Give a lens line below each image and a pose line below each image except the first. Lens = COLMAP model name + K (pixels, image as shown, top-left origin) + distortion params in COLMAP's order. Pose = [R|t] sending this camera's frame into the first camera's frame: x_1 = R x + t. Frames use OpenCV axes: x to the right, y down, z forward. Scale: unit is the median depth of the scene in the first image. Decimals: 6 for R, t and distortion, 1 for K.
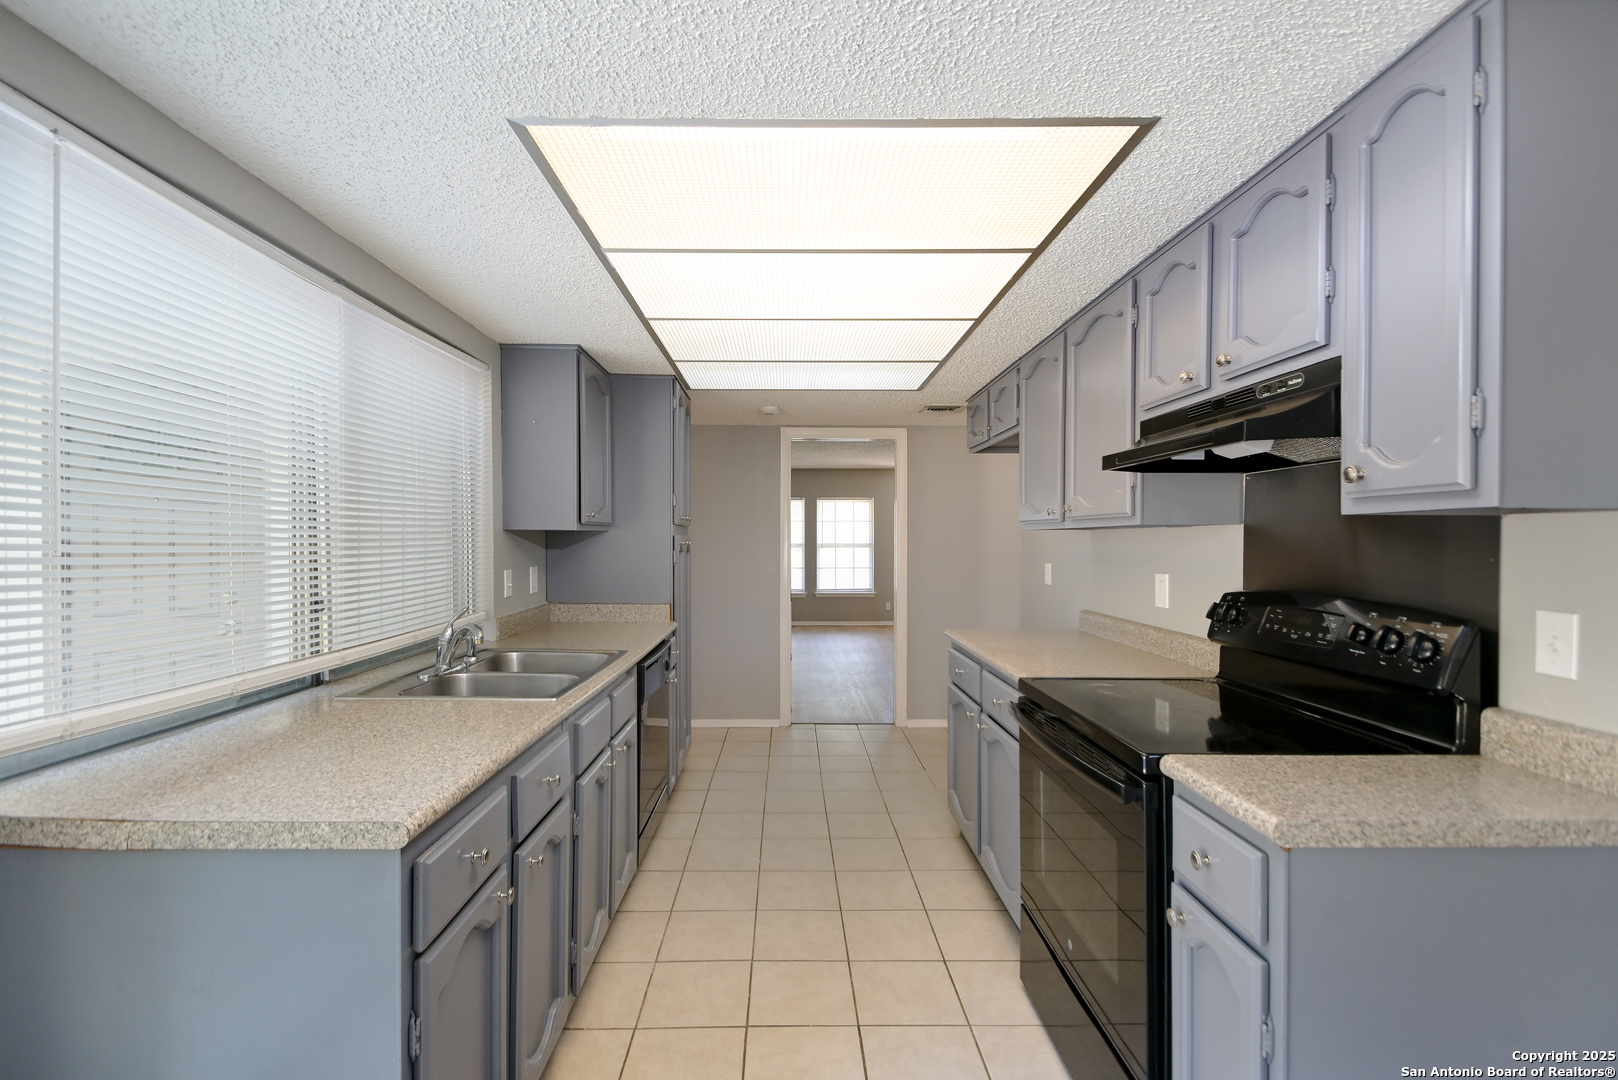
lens RADIAL K [[714.0, 0, 792.8], [0, 714.0, 542.2], [0, 0, 1]] dist [0.023226, -0.014173]
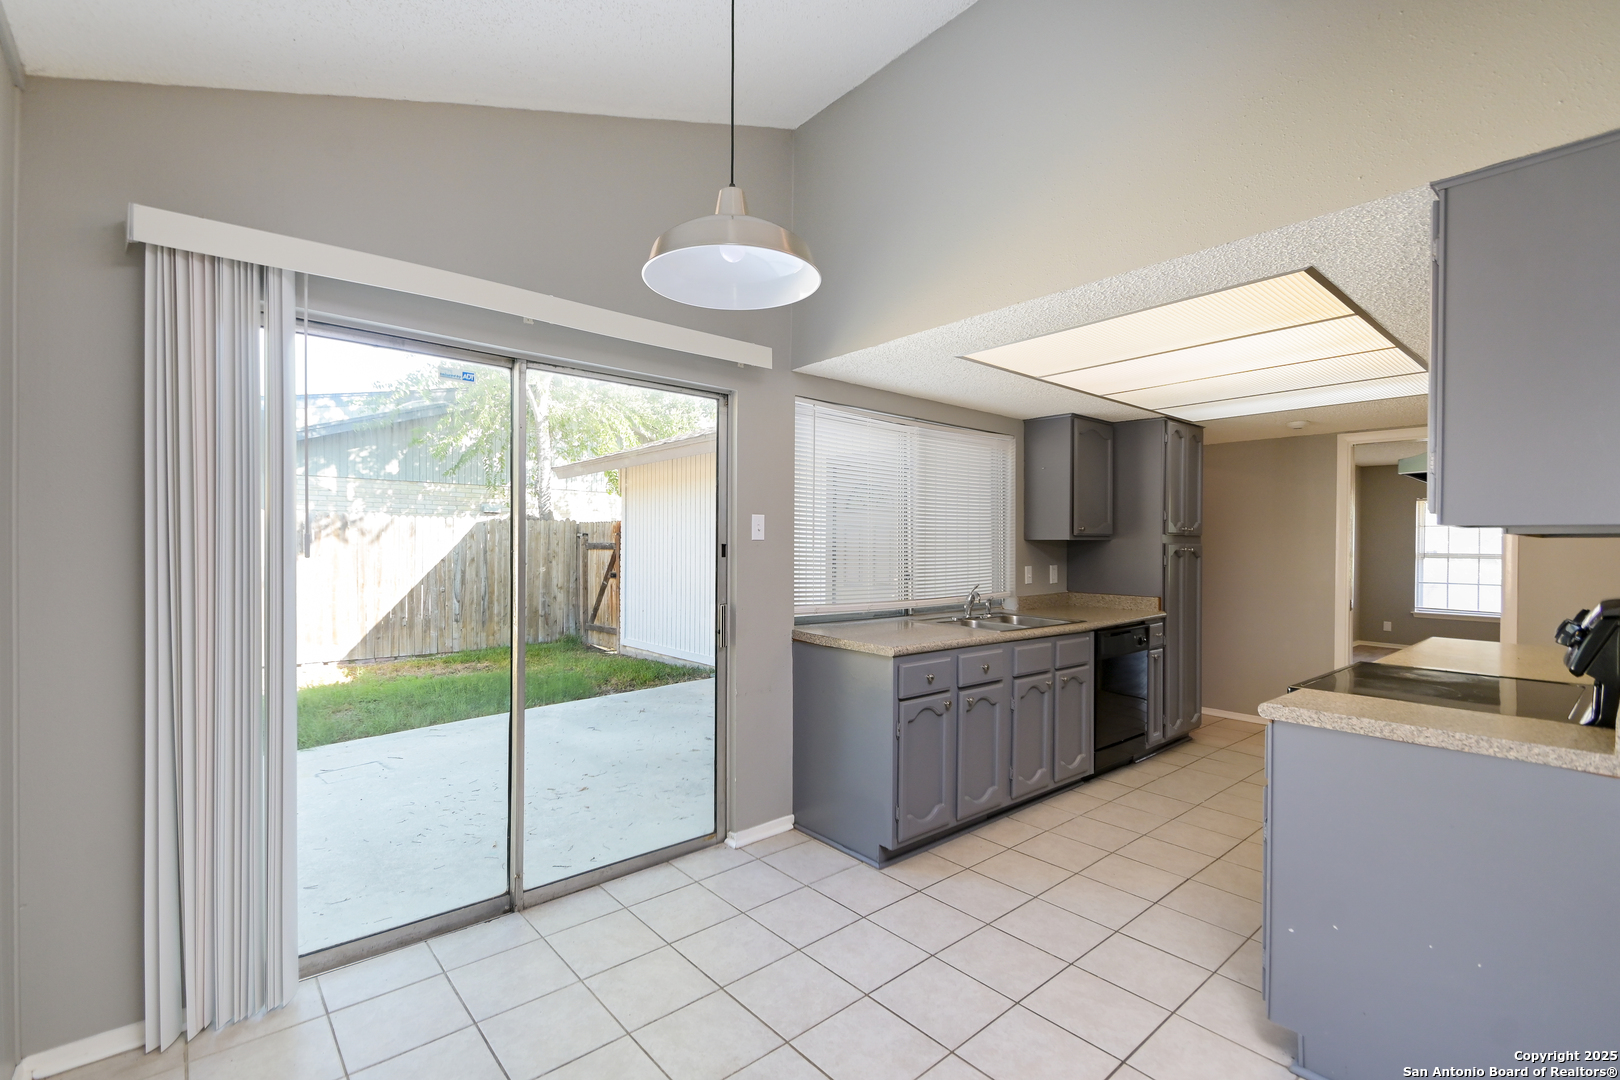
lens RADIAL K [[714.9, 0, 793.8], [0, 714.9, 542.2], [0, 0, 1]] dist [0.023226, -0.014173]
pose [[0.637822, -0.000292, -0.770184, 0.486403], [-0.009525, 0.999920, -0.008267, 0.005965], [0.770125, 0.012609, 0.637768, -0.383413]]
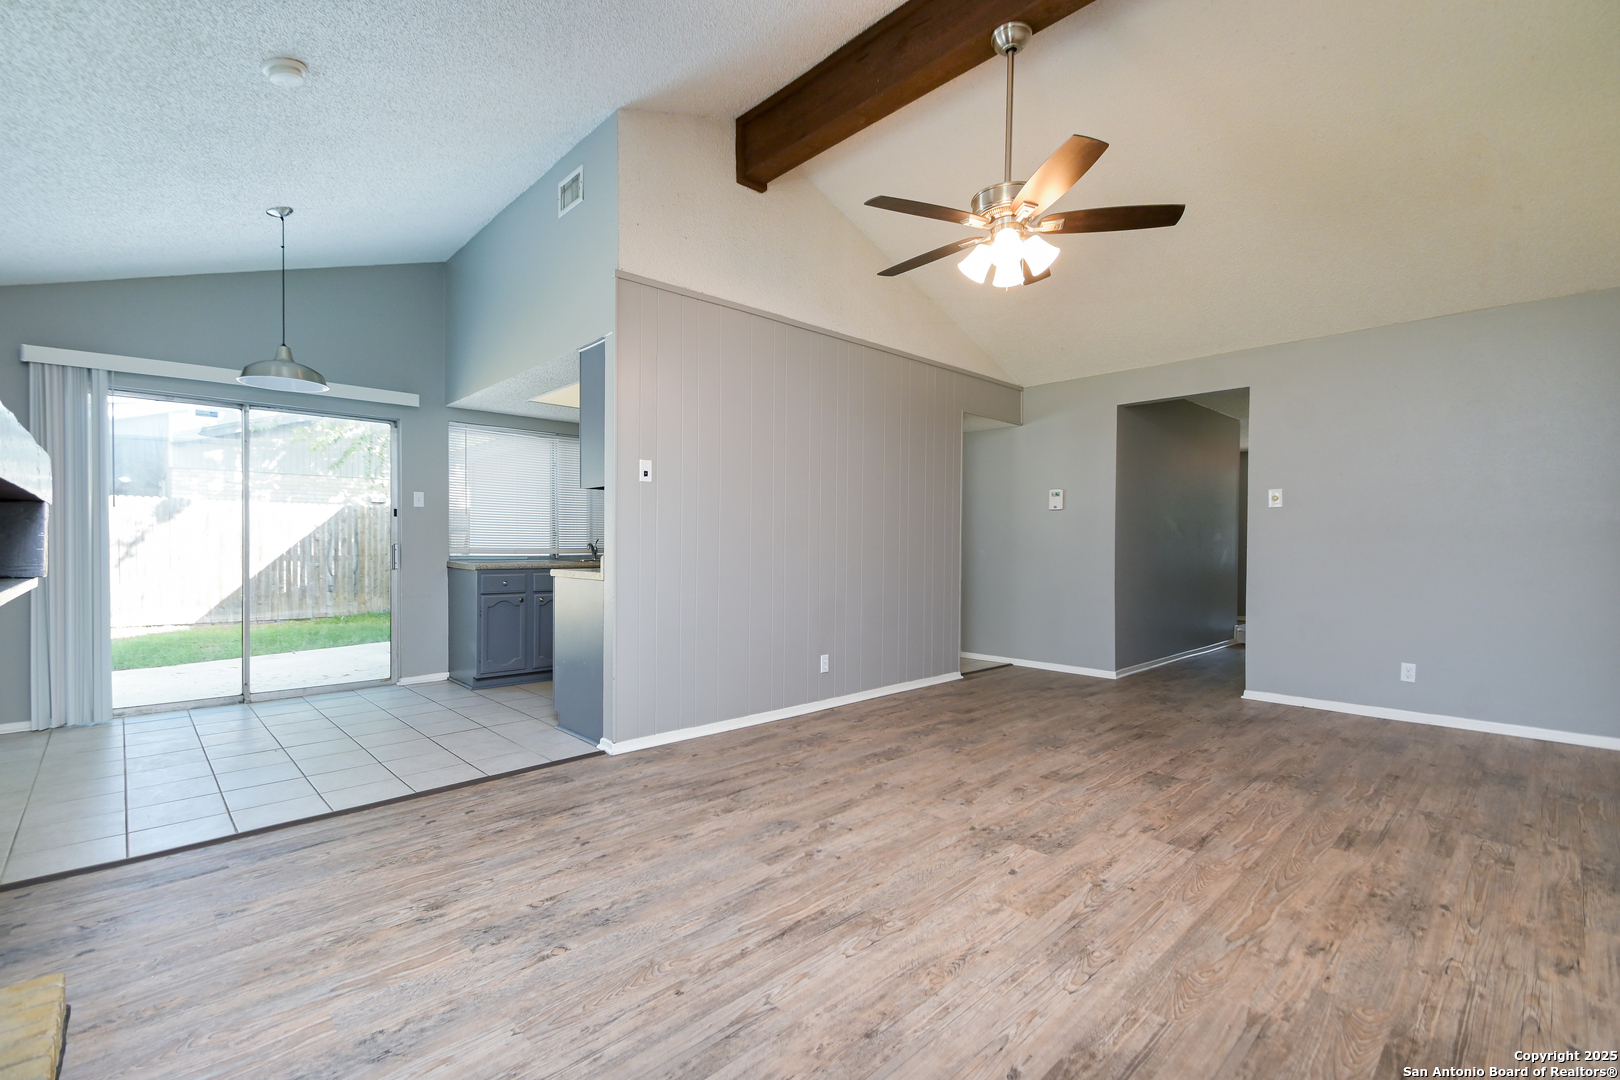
lens RADIAL K [[717.2, 0, 810.0], [0, 717.2, 540.0], [0, 0, 1]] dist [-0.013896, -0.000201]
pose [[0.693610, 0.001078, -0.720350, 1.669317], [-0.009995, 0.999917, -0.008127, 0.086561], [0.720281, 0.012837, 0.693563, -0.273797]]
